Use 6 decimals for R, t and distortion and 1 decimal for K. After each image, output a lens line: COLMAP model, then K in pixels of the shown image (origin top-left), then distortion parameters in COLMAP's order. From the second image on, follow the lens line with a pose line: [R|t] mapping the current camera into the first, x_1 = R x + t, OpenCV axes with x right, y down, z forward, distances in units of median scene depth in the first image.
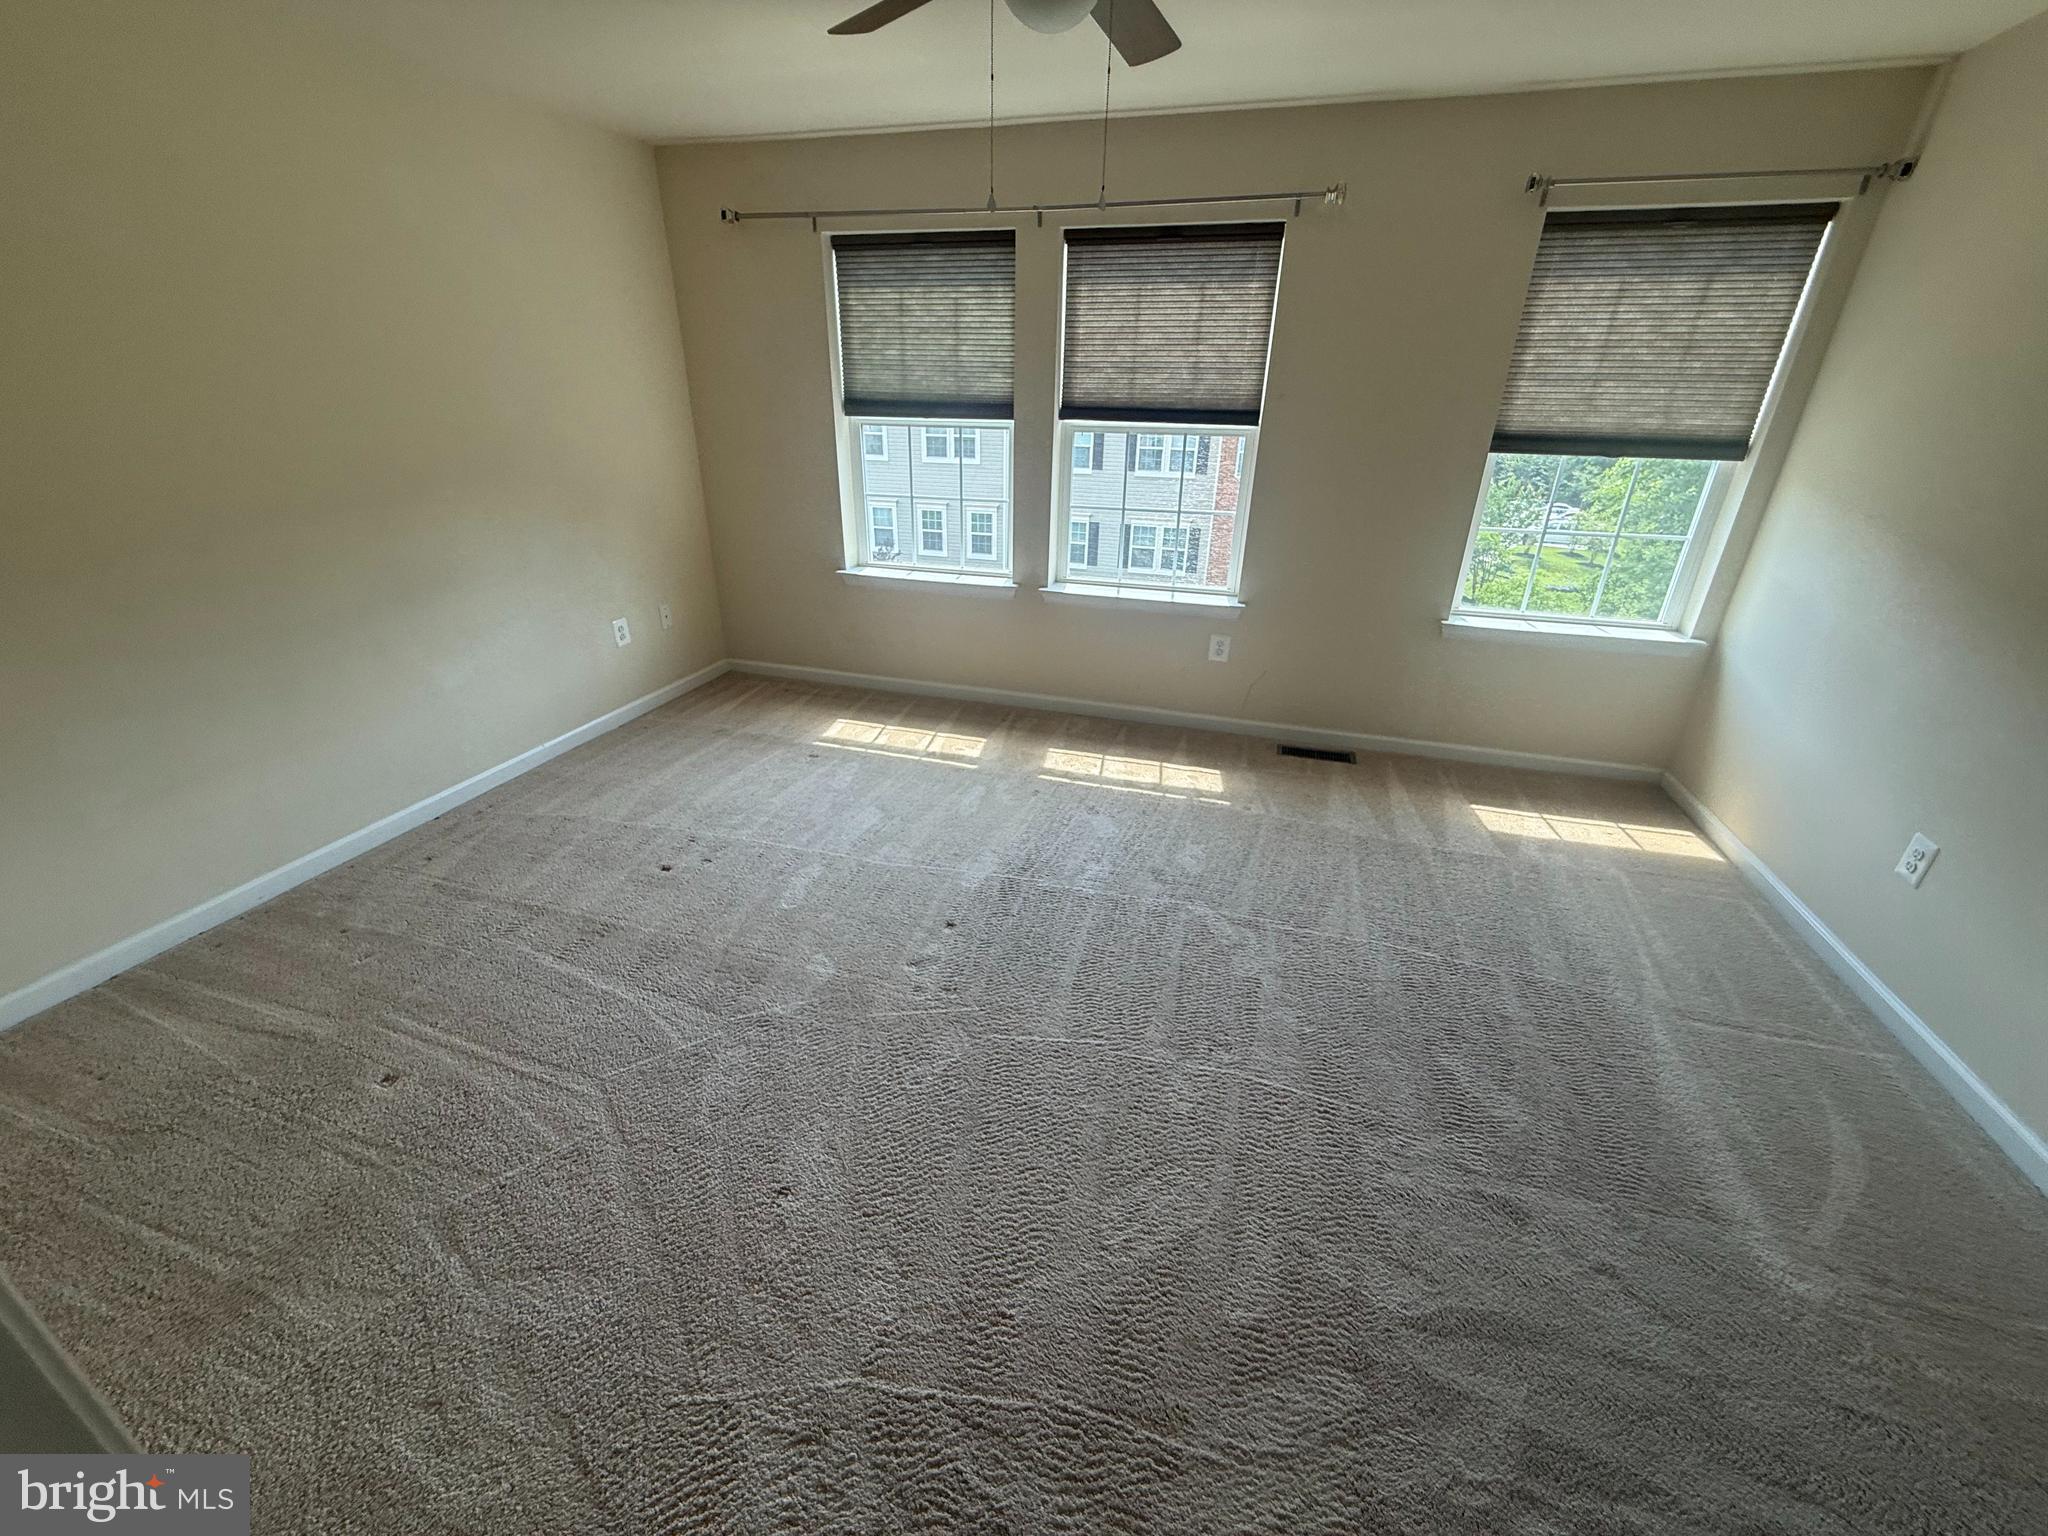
lens RADIAL K [[819.8, 0, 1015.4], [0, 819.8, 775.7], [0, 0, 1]] dist [-0.001270, -0.000124]
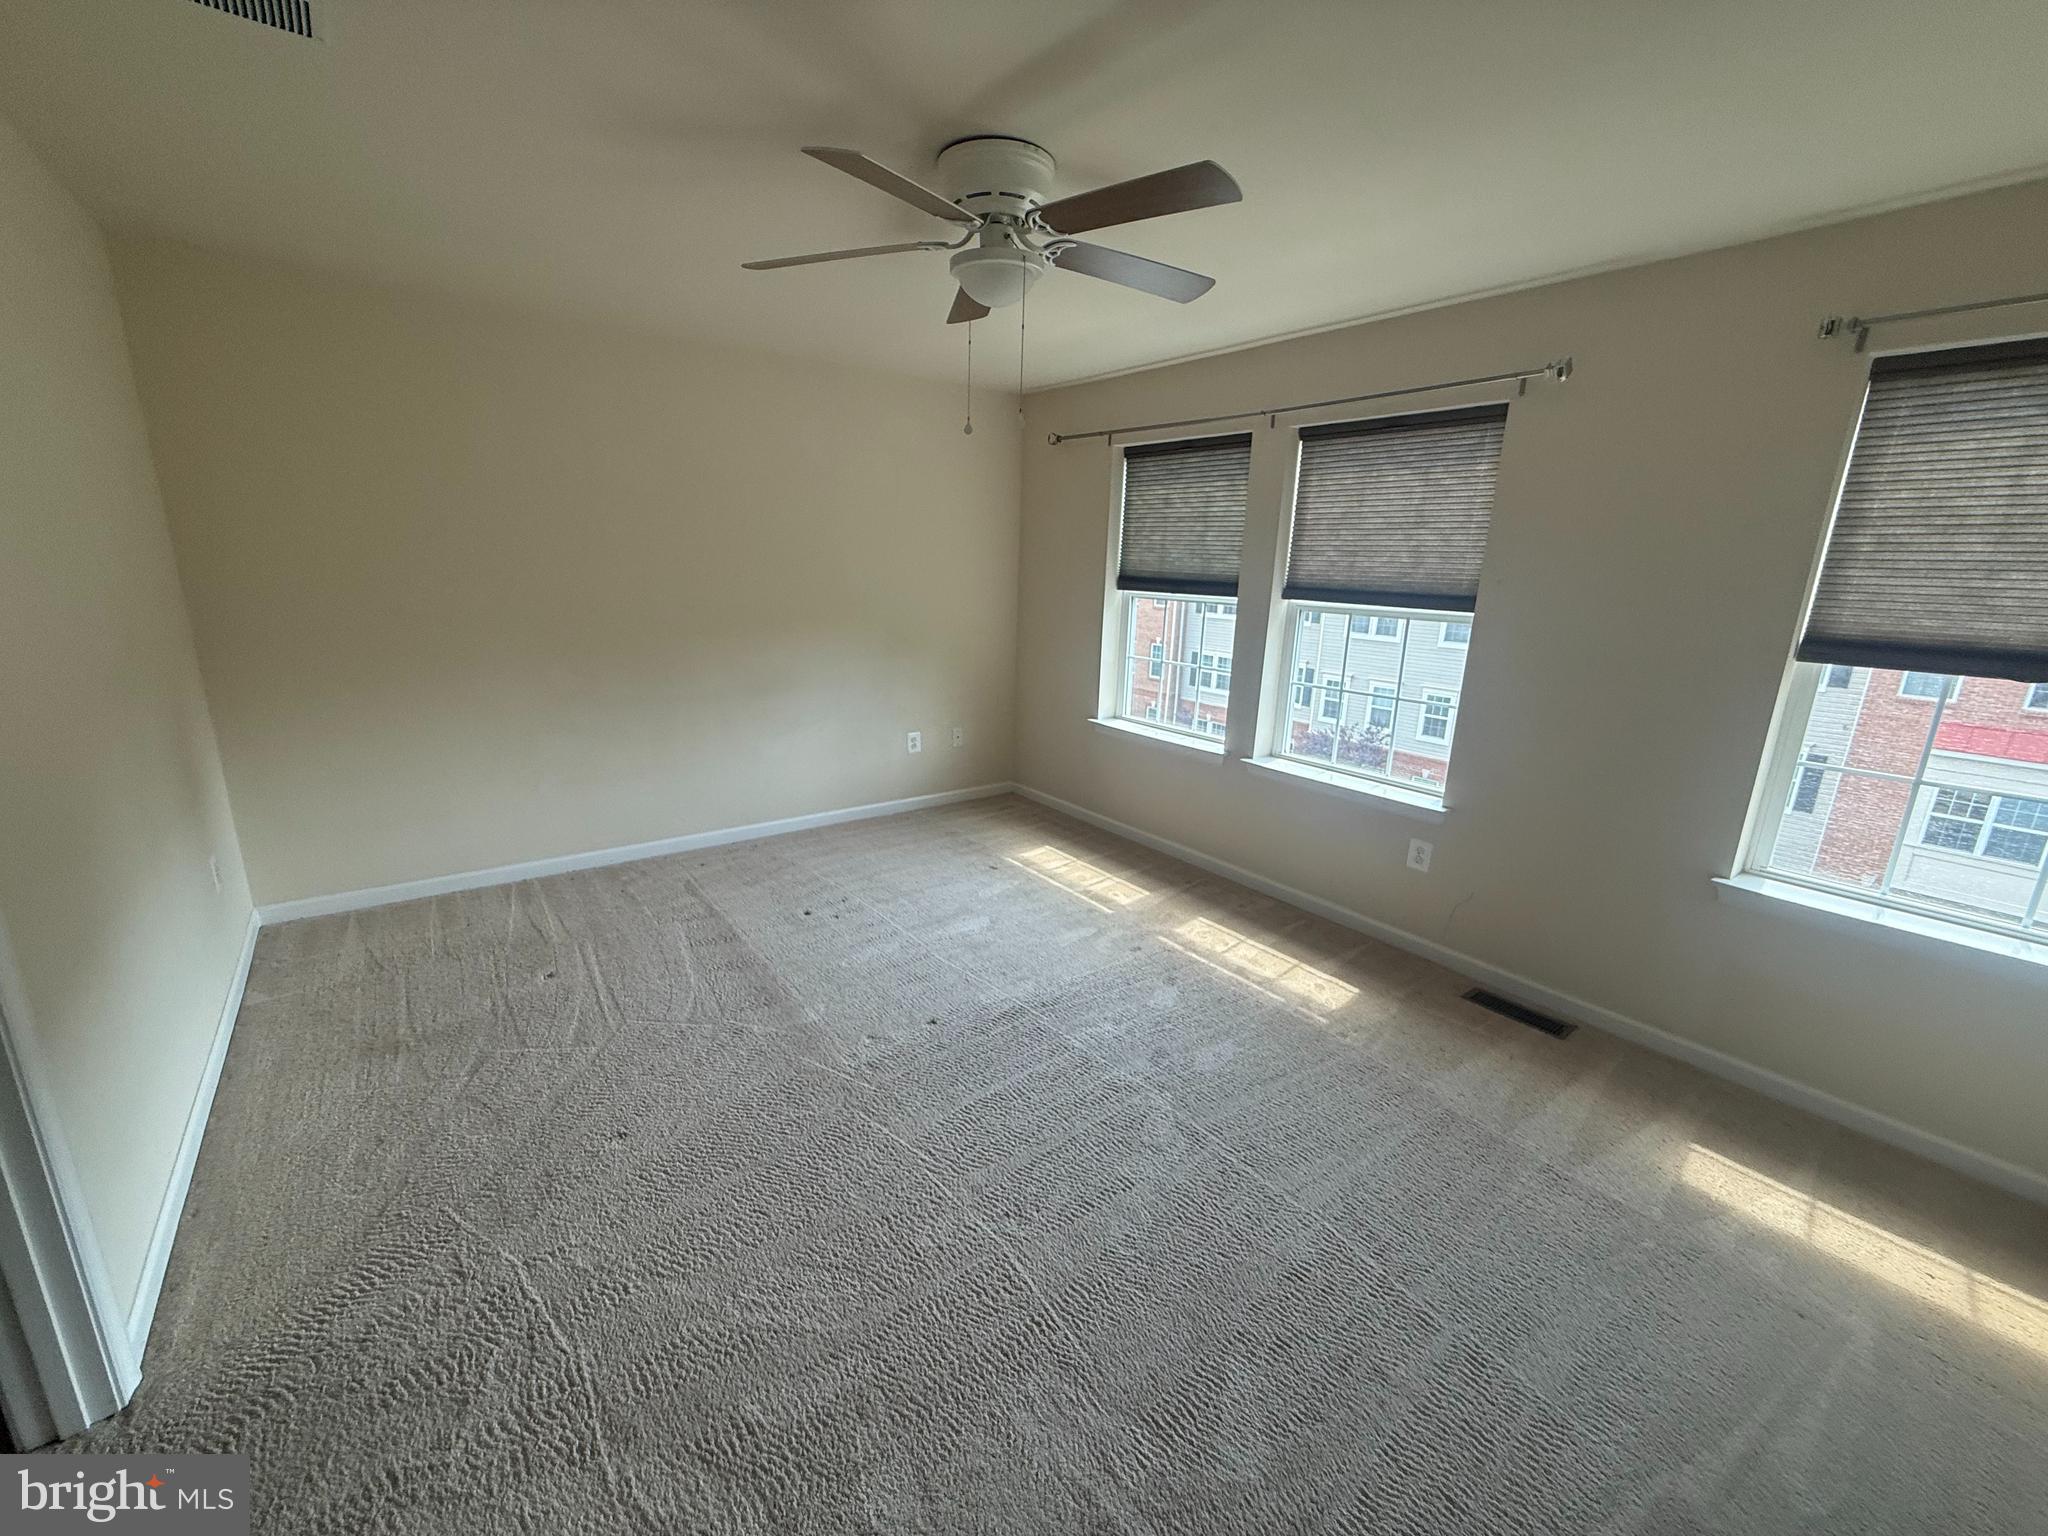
lens RADIAL K [[819.8, 0, 1015.4], [0, 819.8, 775.7], [0, 0, 1]] dist [-0.001270, -0.000124]
pose [[0.806250, 0.159842, -0.569572, 0.430483], [-0.267945, 0.957053, -0.110704, -0.030424], [0.527415, 0.241869, 0.814452, 0.066450]]
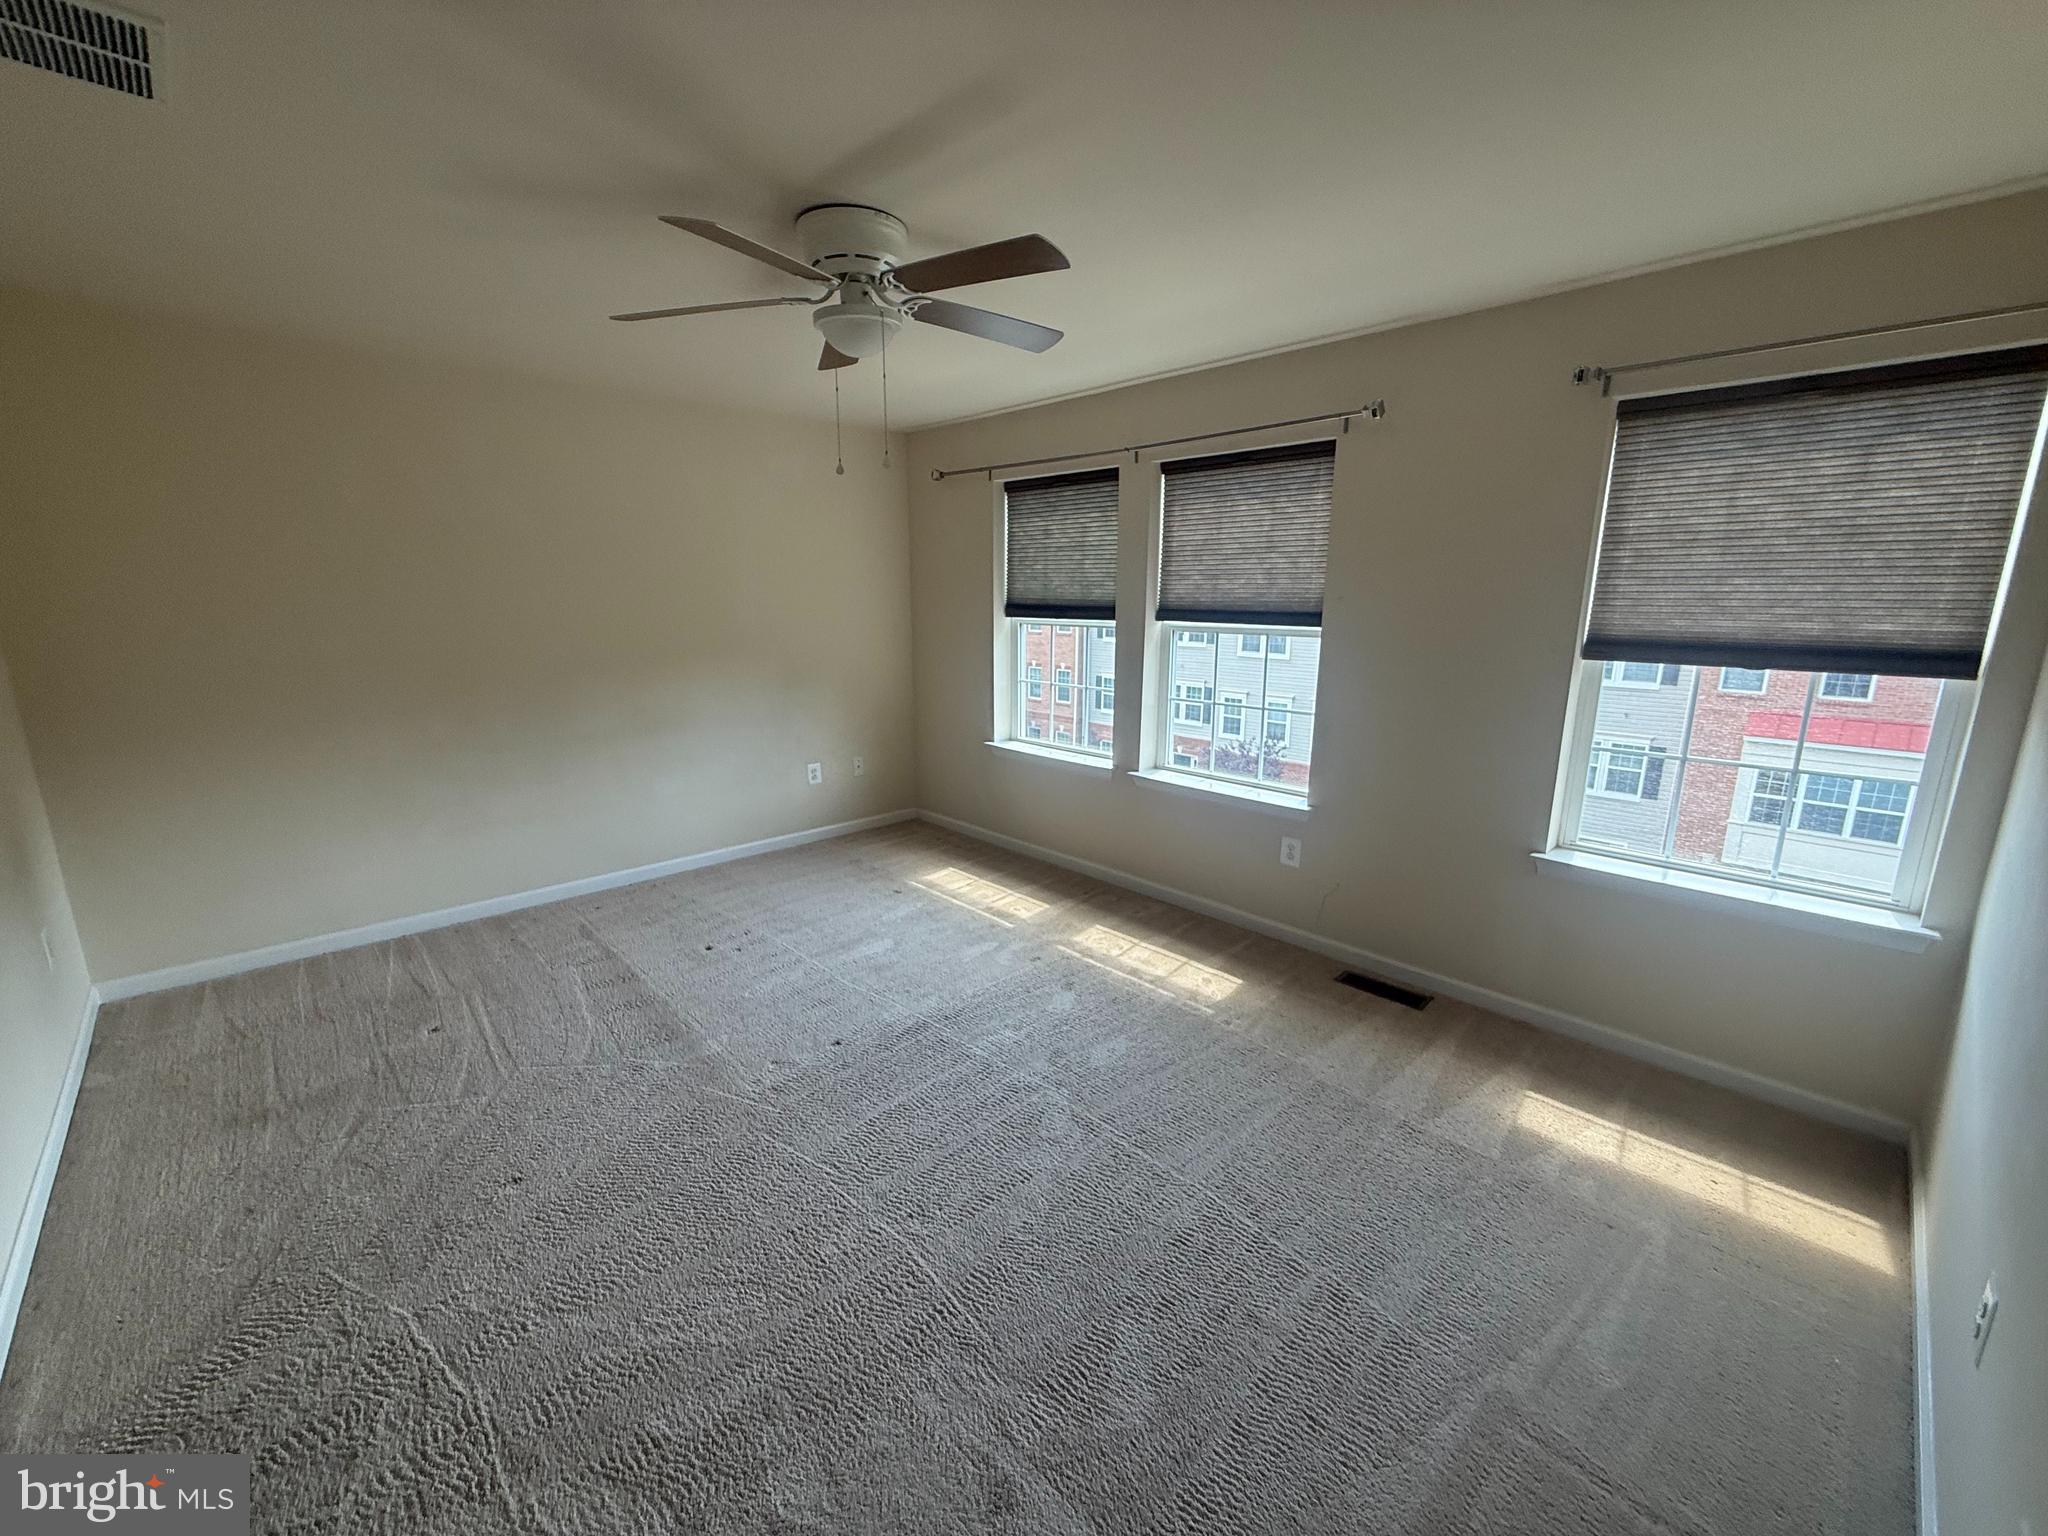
lens RADIAL K [[821.7, 0, 1016.1], [0, 821.7, 774.9], [0, 0, 1]] dist [-0.000670, 0.000363]
pose [[0.867925, 0.096380, -0.487254, 0.475448], [-0.202480, 0.964435, -0.169902, -0.021435], [0.453550, 0.246121, 0.856573, 0.048914]]
